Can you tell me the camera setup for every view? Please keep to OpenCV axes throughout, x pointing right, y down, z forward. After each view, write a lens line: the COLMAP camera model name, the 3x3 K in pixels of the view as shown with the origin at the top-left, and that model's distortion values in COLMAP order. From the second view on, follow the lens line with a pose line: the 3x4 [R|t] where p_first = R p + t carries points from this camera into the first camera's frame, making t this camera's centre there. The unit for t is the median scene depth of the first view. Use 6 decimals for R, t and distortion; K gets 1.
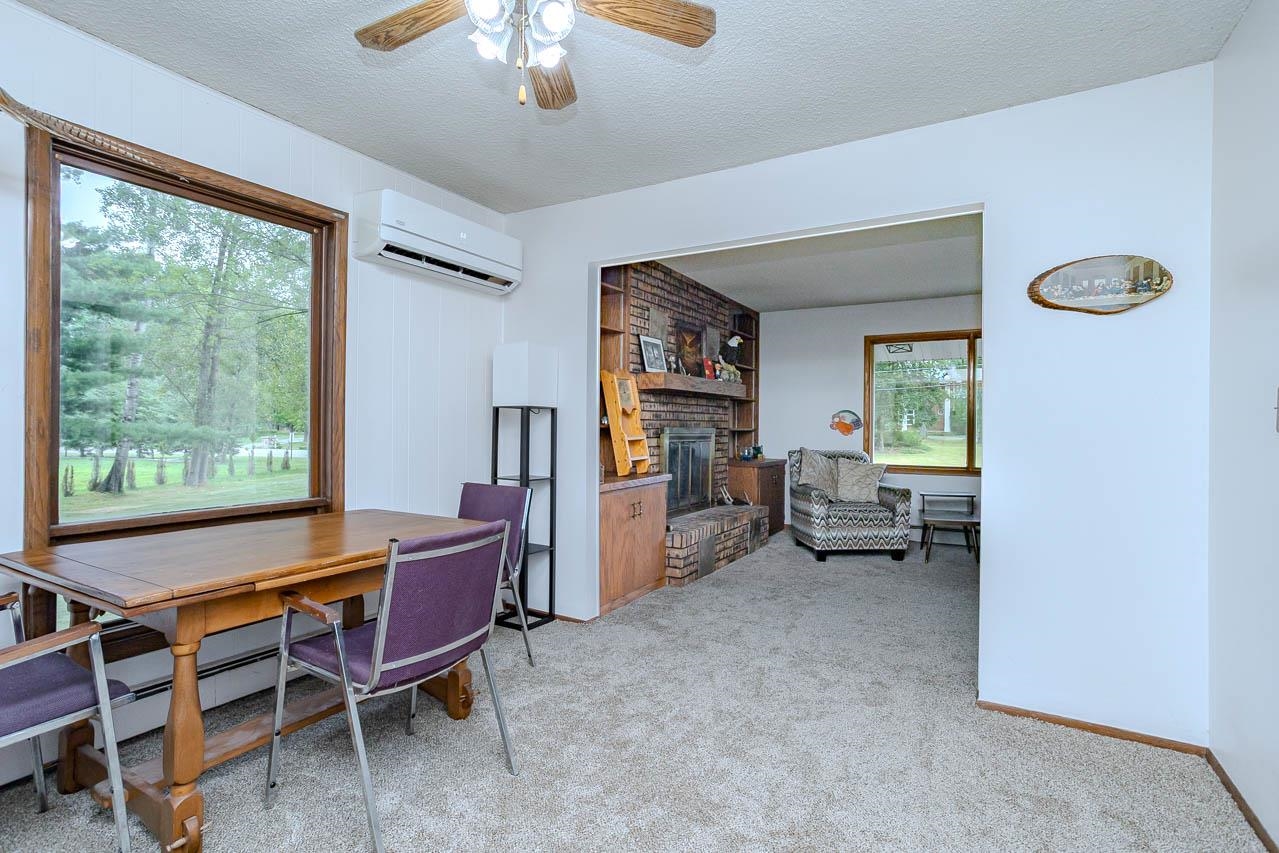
lens RADIAL K [[613.4, 0, 634.6], [0, 613.4, 427.5], [0, 0, 1]] dist [-0.044069, 0.024447]
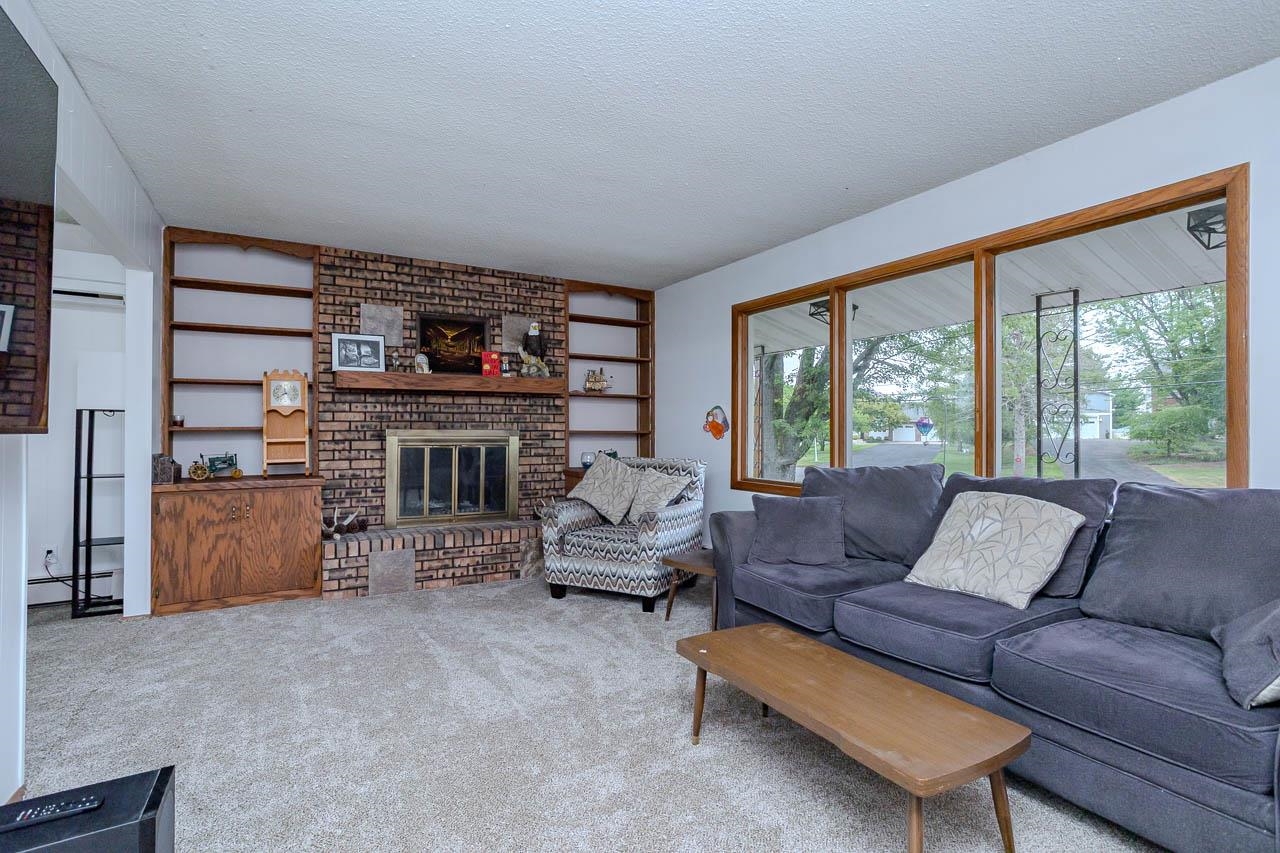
lens RADIAL K [[613.9, 0, 642.0], [0, 613.9, 425.9], [0, 0, 1]] dist [-0.044069, 0.024447]
pose [[0.865578, -0.010254, -0.500669, 0.802127], [0.002009, 0.999853, -0.017004, 0.010920], [0.500770, 0.013712, 0.865472, 0.369558]]
